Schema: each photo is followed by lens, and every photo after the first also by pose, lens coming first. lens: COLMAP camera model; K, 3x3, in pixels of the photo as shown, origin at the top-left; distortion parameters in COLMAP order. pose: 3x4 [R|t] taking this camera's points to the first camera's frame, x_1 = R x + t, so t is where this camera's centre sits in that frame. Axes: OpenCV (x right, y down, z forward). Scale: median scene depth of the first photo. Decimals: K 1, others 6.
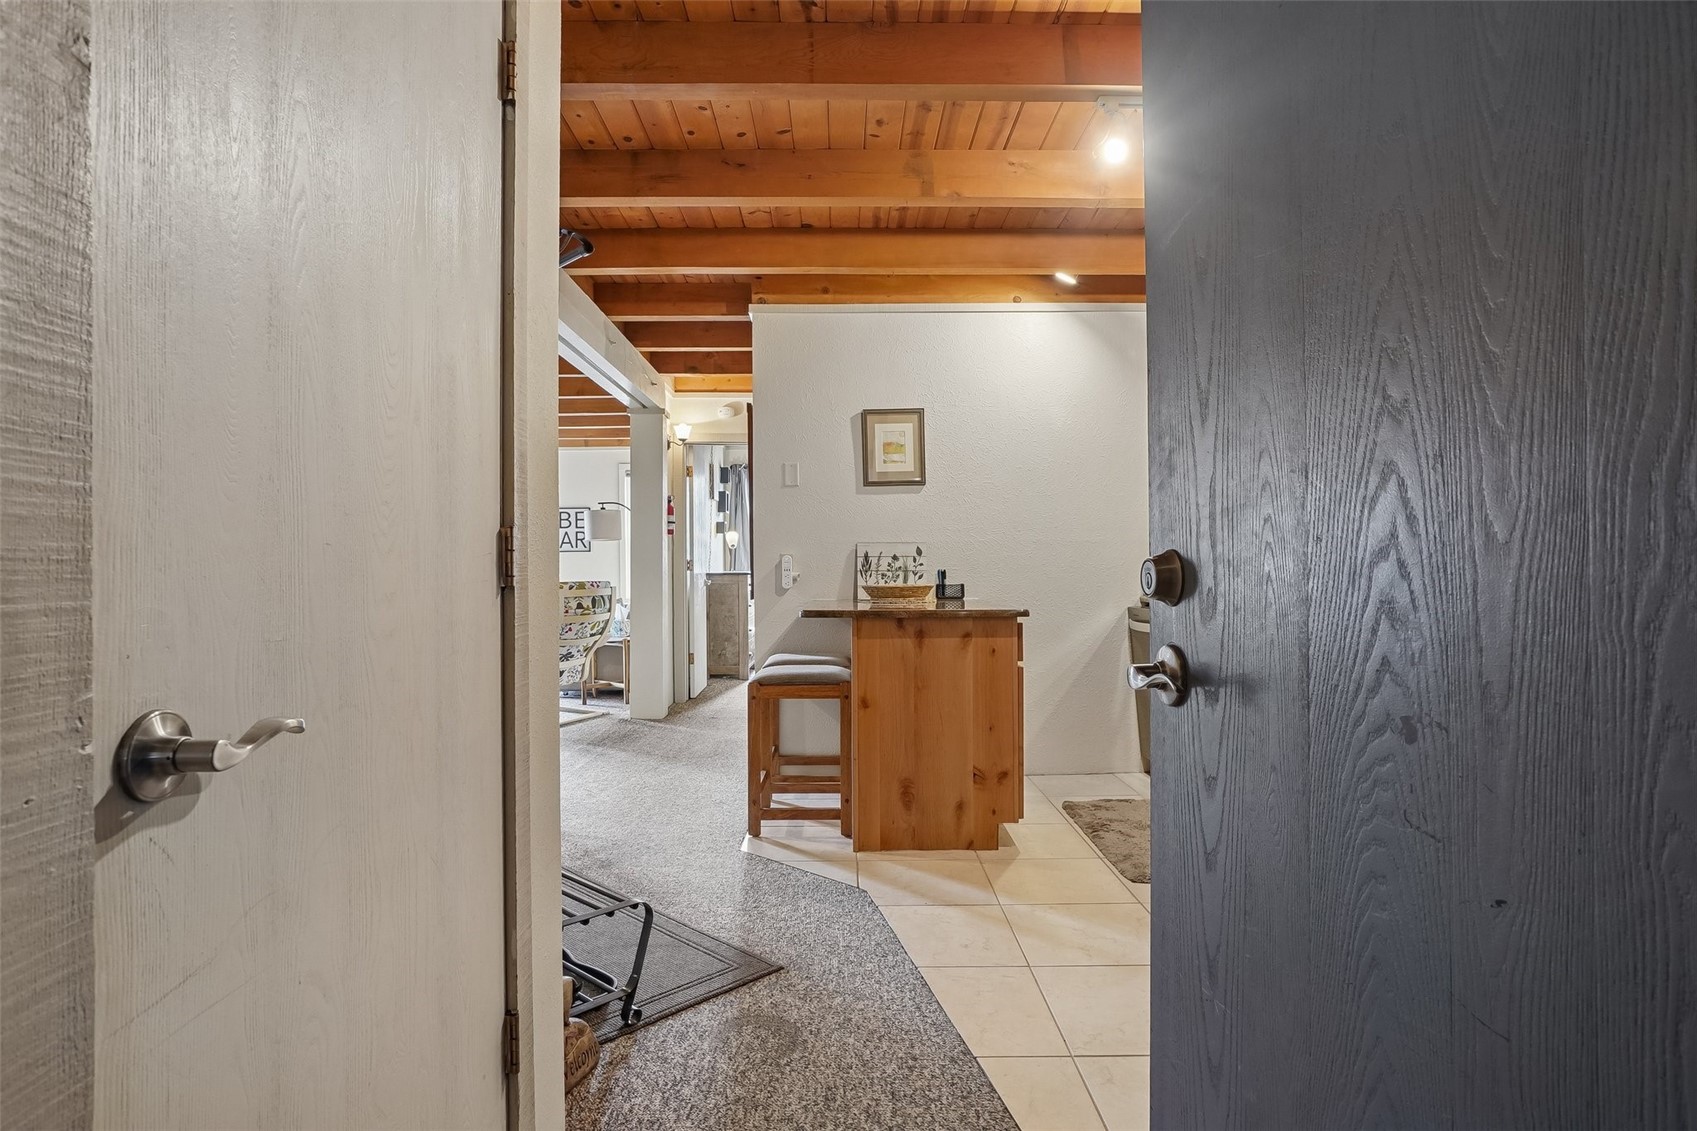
lens RADIAL K [[886.1, 0, 848.1], [0, 886.1, 559.8], [0, 0, 1]] dist [-0.040708, 0.022508]
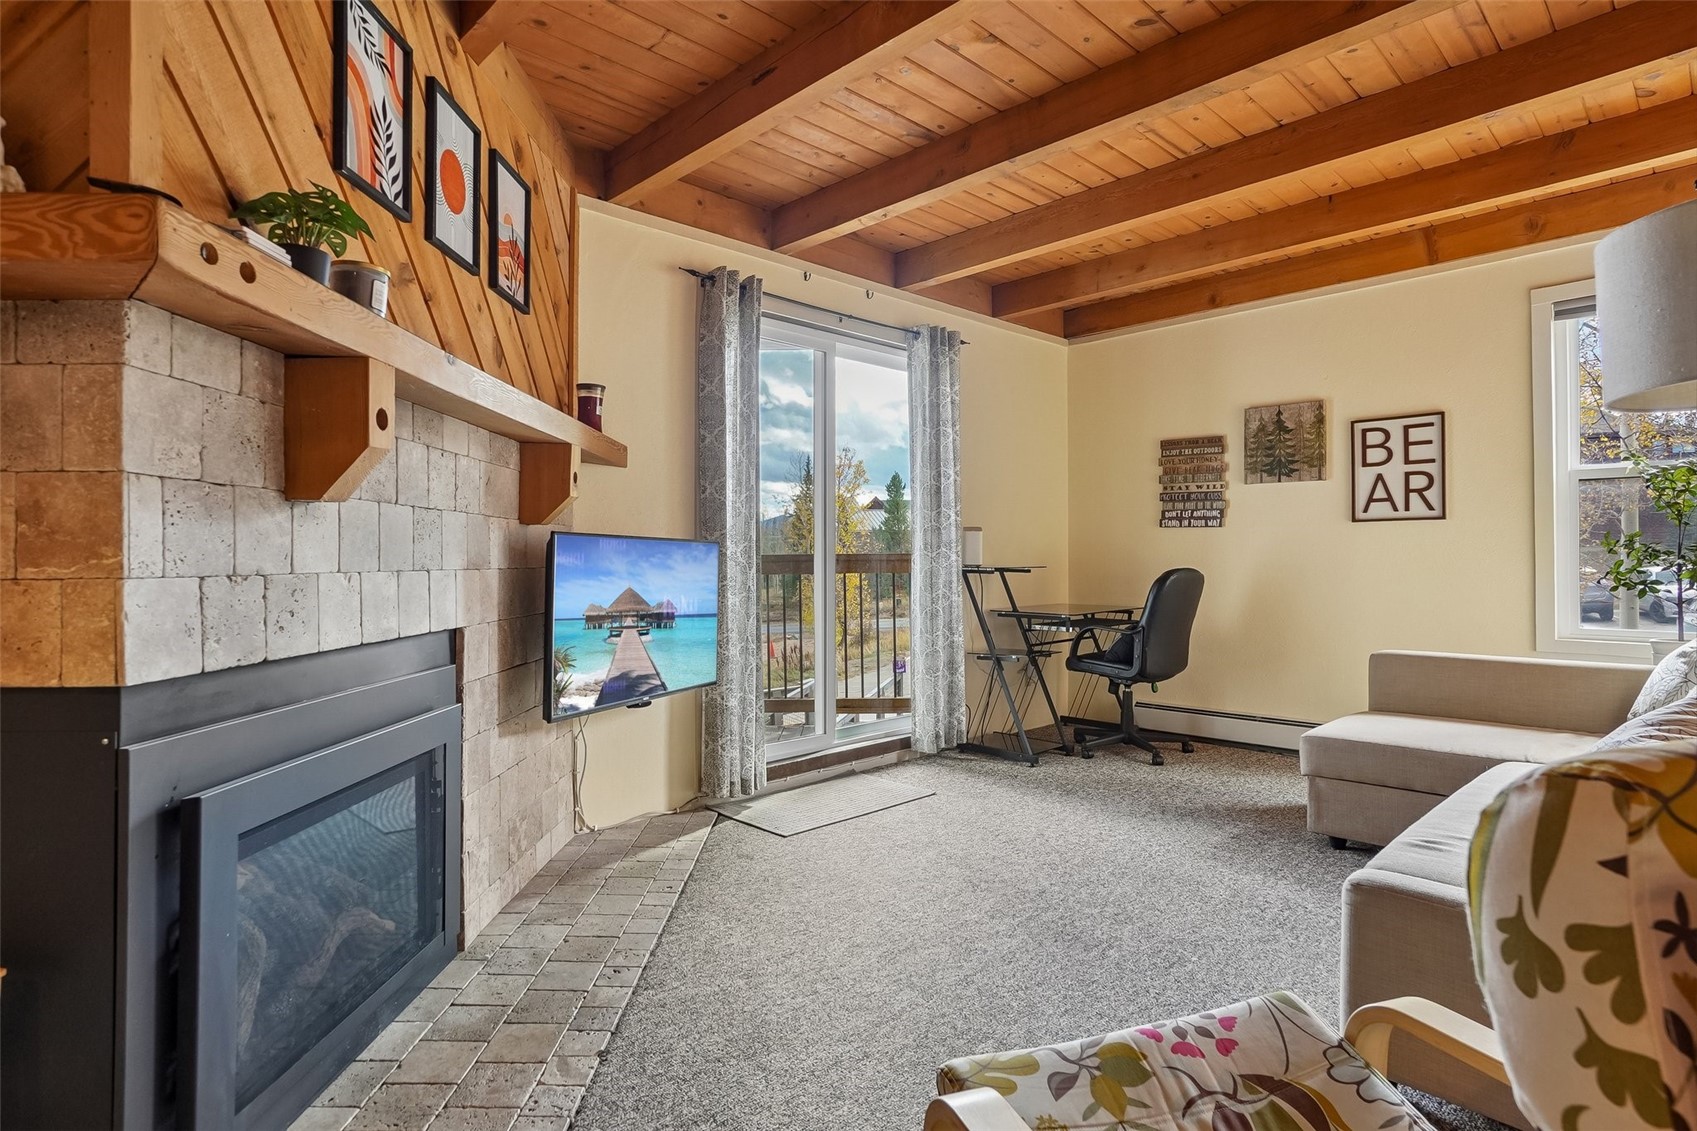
lens RADIAL K [[886.1, 0, 845.9], [0, 886.1, 557.1], [0, 0, 1]] dist [-0.040708, 0.022508]
pose [[0.682934, 0.003503, -0.730472, -0.414621], [0.001535, 0.999979, 0.006230, 0.011985], [0.730479, -0.005376, 0.682915, 1.163060]]
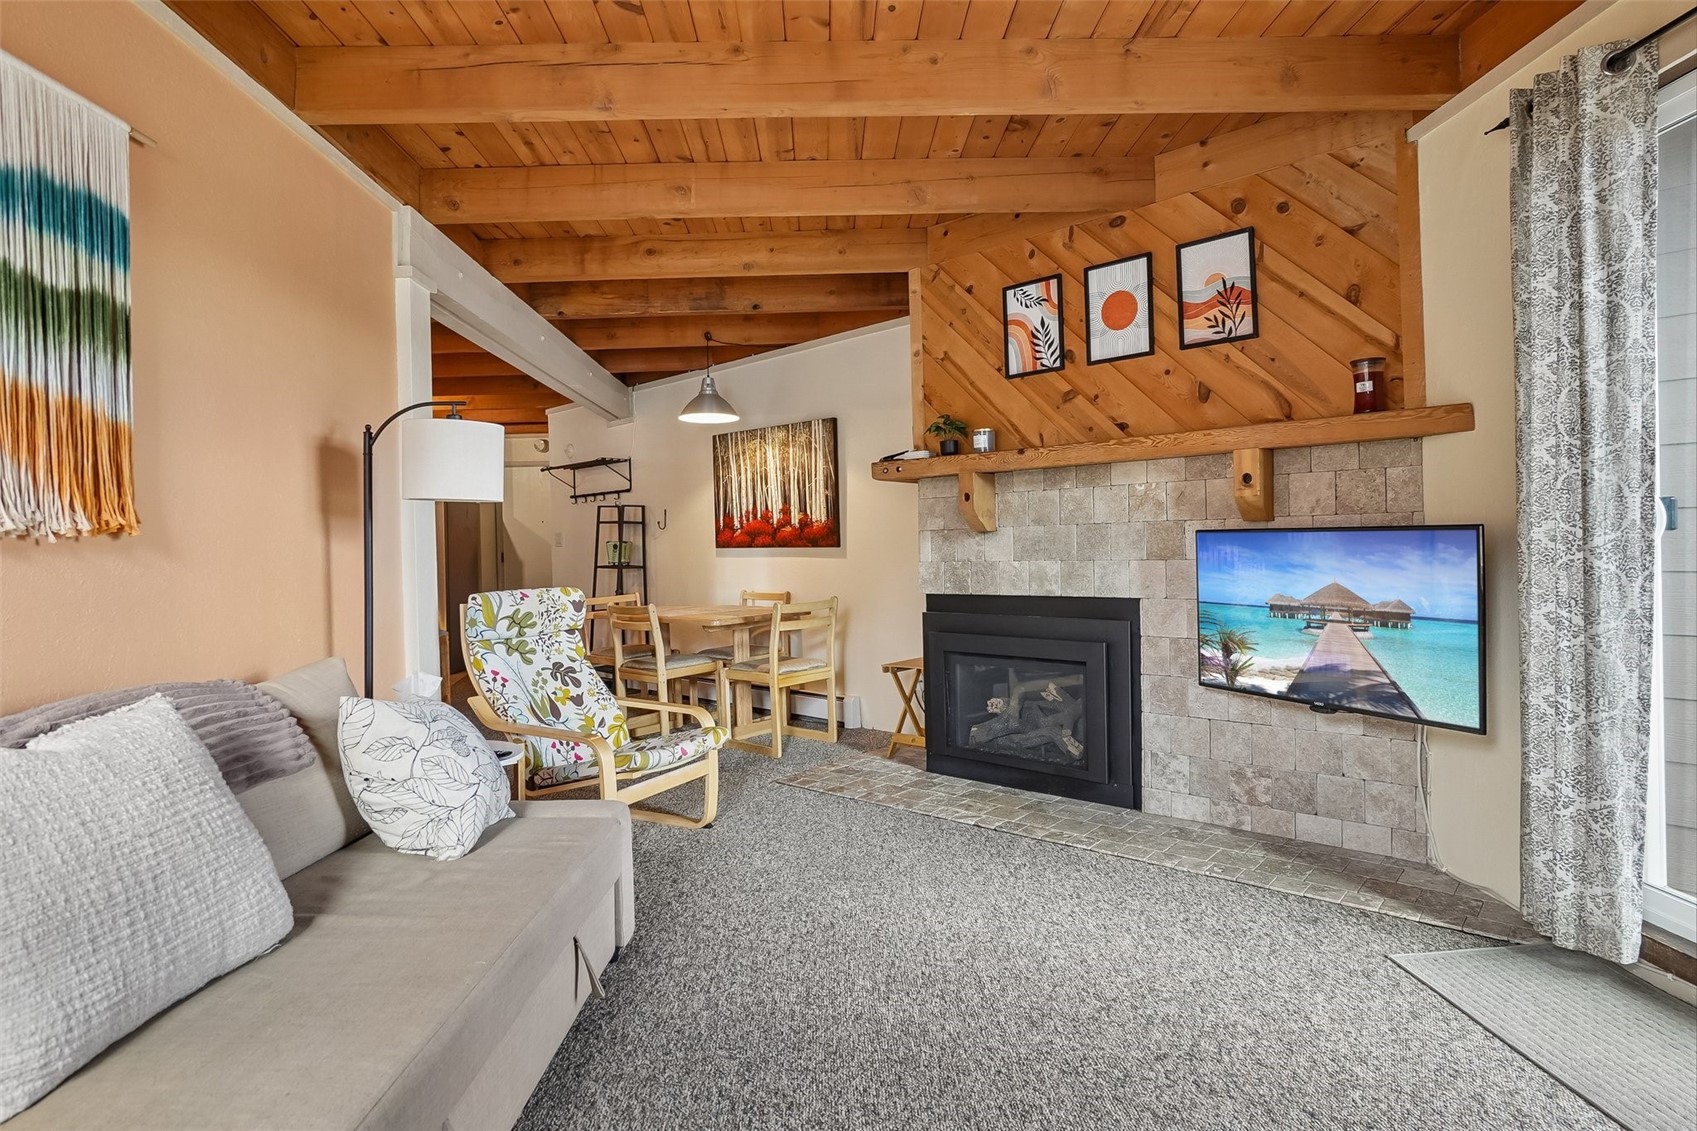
lens RADIAL K [[886.1, 0, 843.9], [0, 886.1, 561.7], [0, 0, 1]] dist [-0.040708, 0.022508]
pose [[-0.999460, 0.029845, -0.013777, -0.673361], [0.029716, 0.999514, 0.009411, 0.008159], [0.014051, 0.008997, -0.999861, 2.121619]]
